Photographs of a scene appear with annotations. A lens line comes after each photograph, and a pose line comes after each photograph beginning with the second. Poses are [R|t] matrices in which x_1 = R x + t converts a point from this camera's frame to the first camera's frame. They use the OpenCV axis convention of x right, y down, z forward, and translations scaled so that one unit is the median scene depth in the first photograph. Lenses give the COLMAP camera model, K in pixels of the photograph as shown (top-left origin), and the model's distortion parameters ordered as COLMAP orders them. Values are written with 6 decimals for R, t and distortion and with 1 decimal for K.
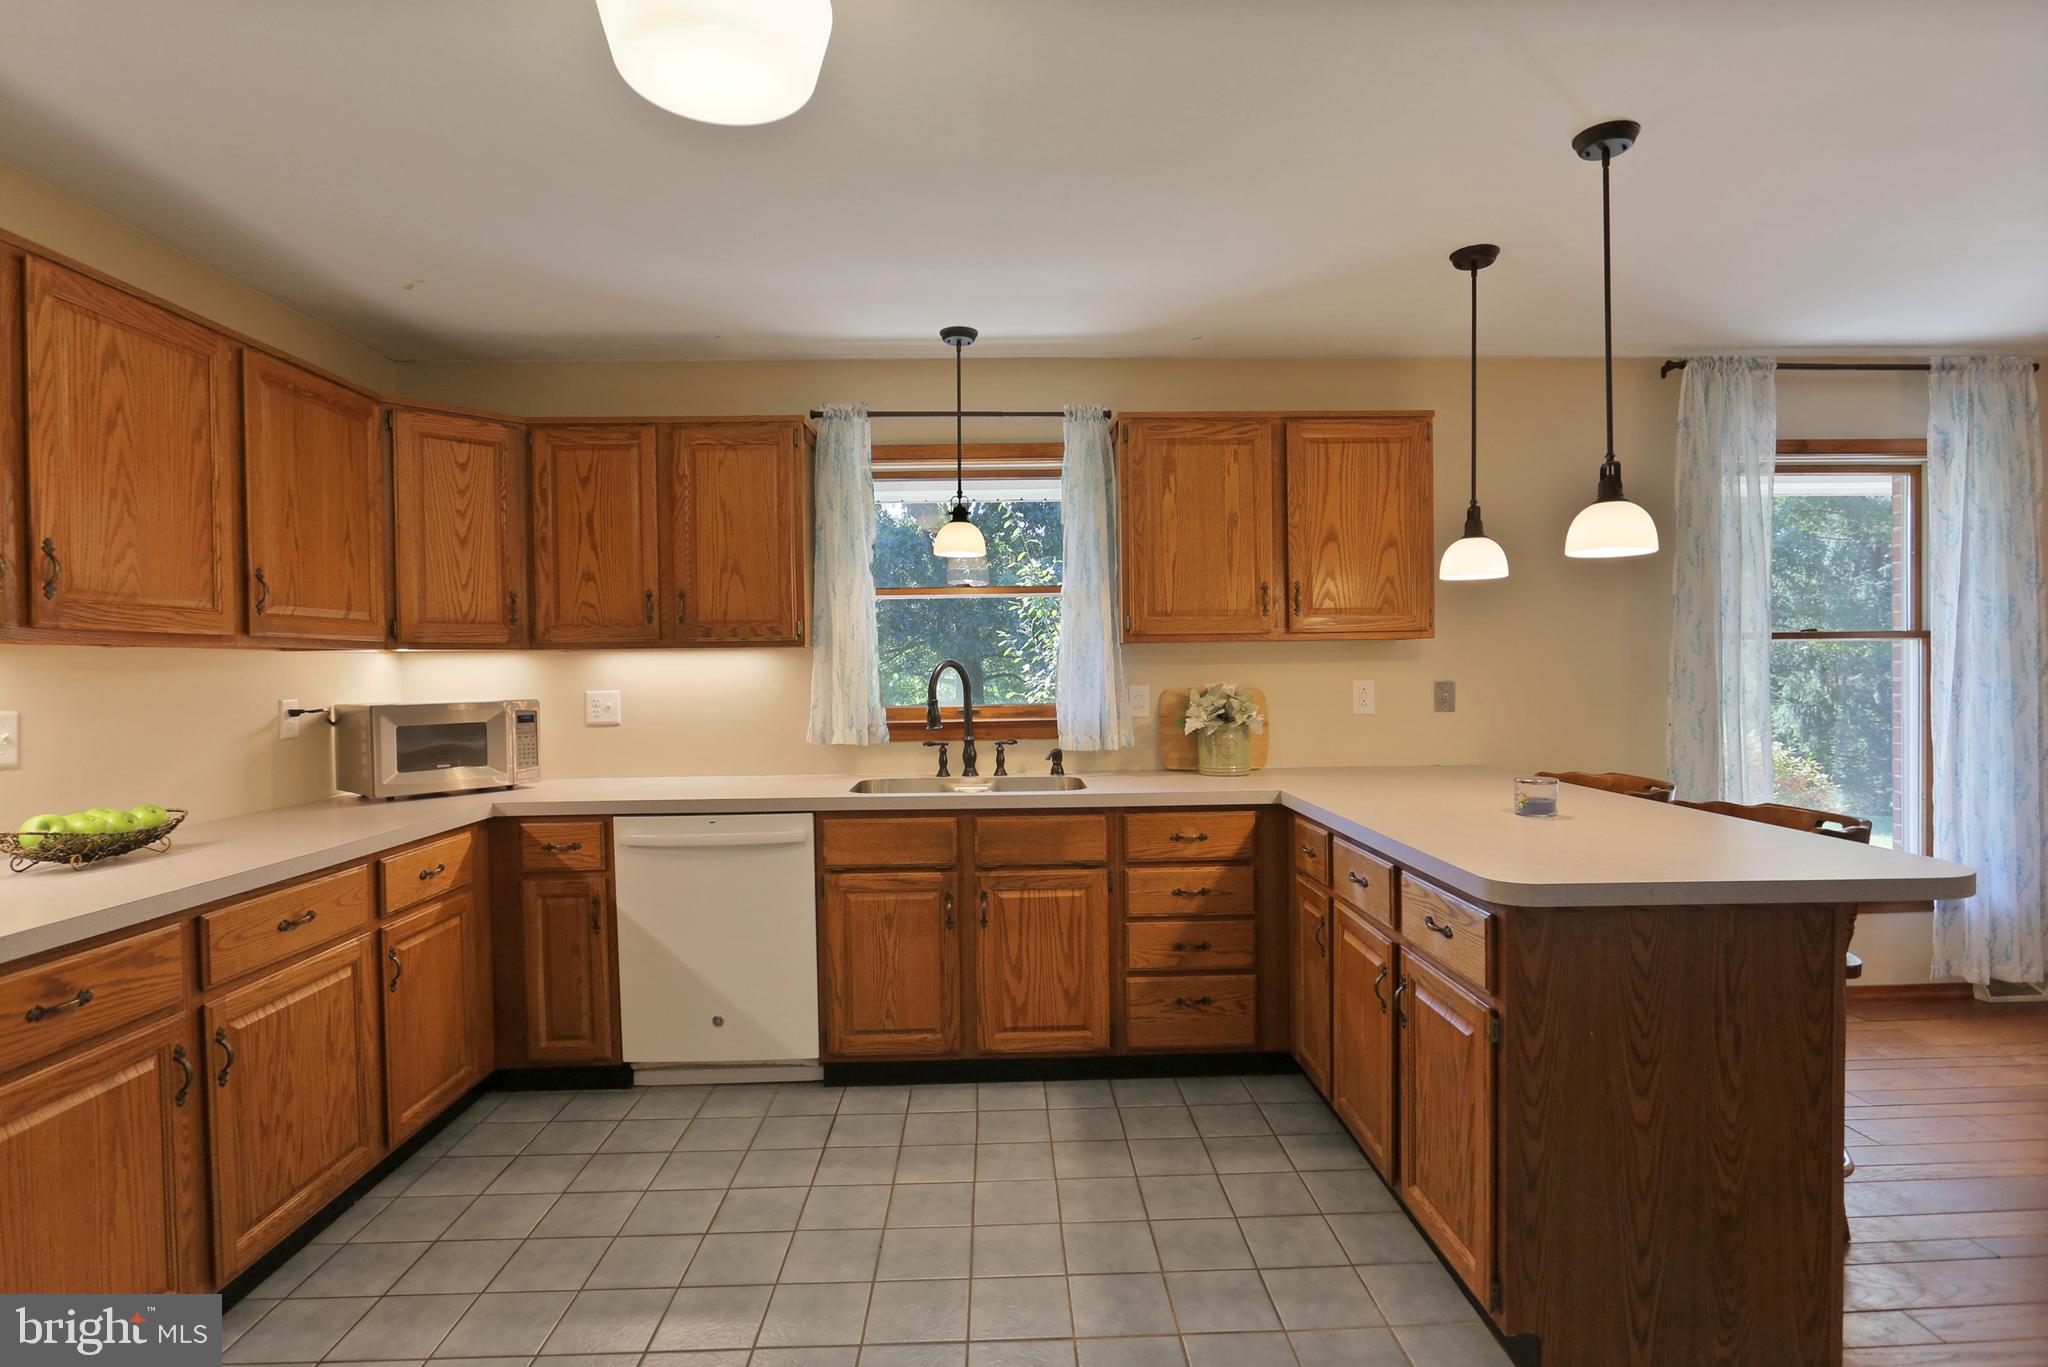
lens RADIAL K [[1029.4, 0, 1012.9], [0, 1029.4, 682.0], [0, 0, 1]] dist [-0.018322, 0.008196]
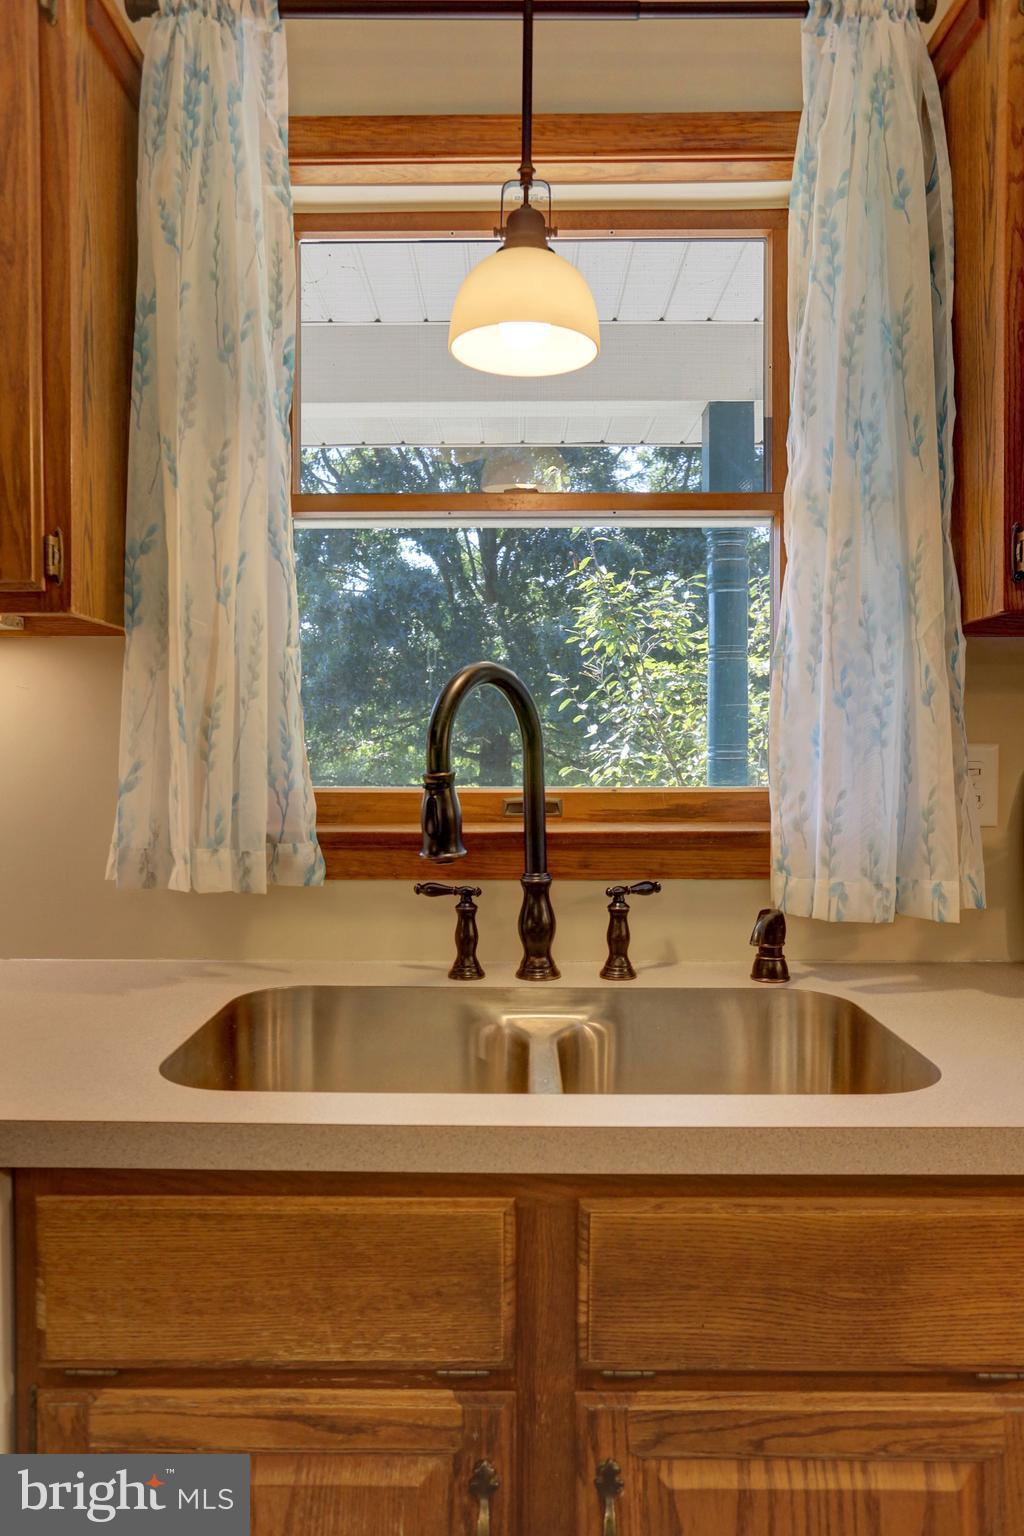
lens RADIAL K [[1035.7, 0, 493.7], [0, 1035.7, 766.4], [0, 0, 1]] dist [-0.021405, 0.001188]
pose [[0.999157, 0.015126, -0.038163, -0.051073], [-0.014921, 0.999873, 0.005655, 0.014420], [0.038244, -0.005080, 0.999256, 0.719467]]
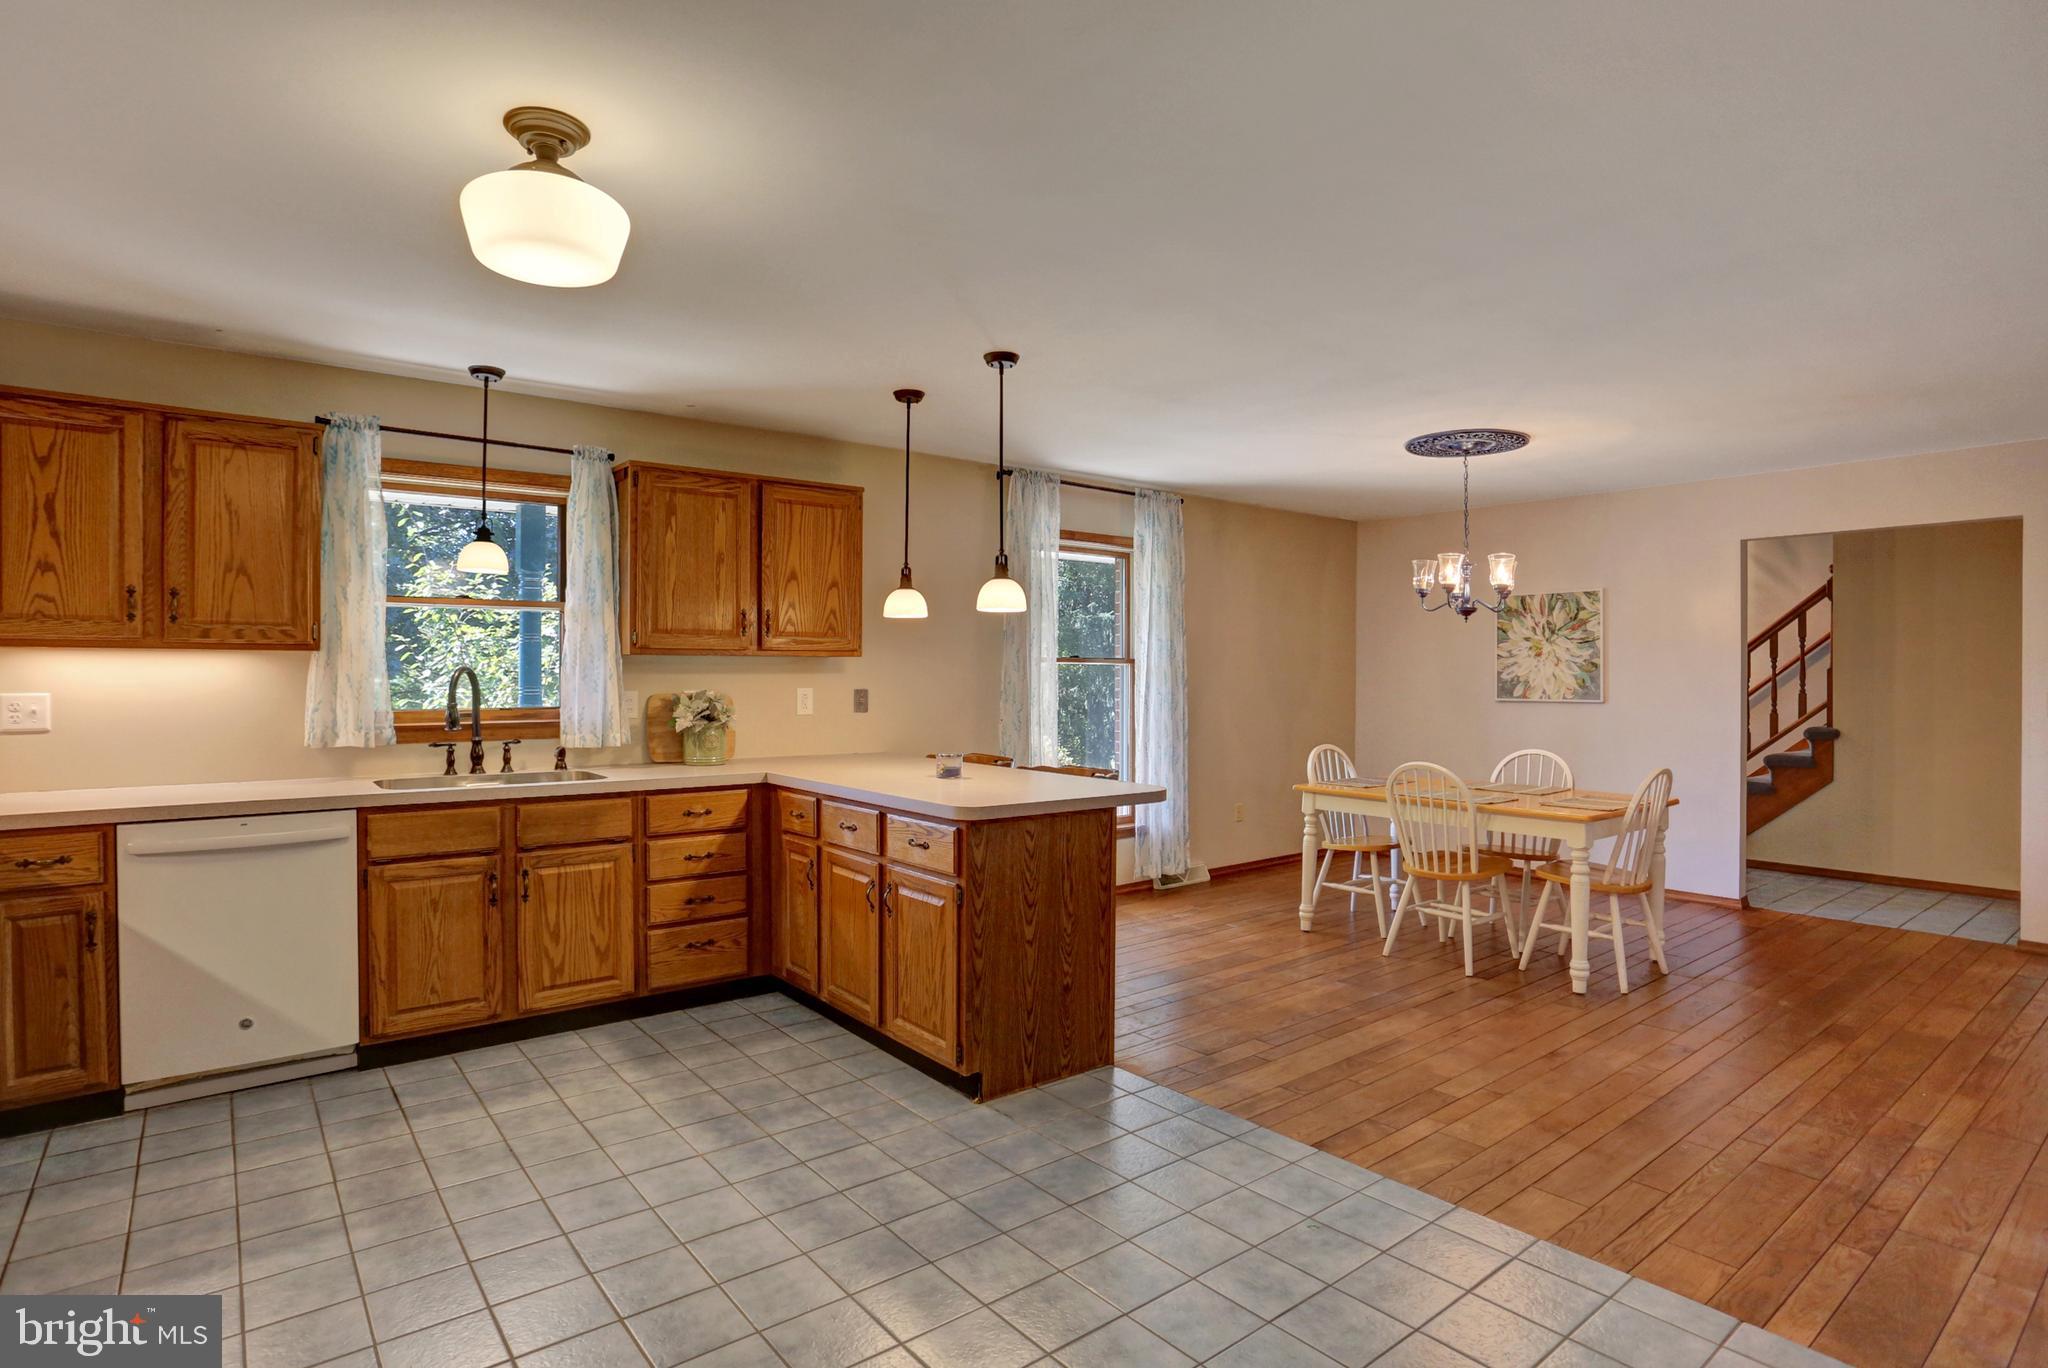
lens RADIAL K [[1079.0, 0, 1034.6], [0, 1079.0, 676.0], [0, 0, 1]] dist [-0.072807, 0.036917]
pose [[0.789220, 0.013862, 0.613954, -0.305783], [-0.004747, 0.999853, -0.016473, 0.005034], [-0.614092, 0.010086, 0.789170, -0.275916]]
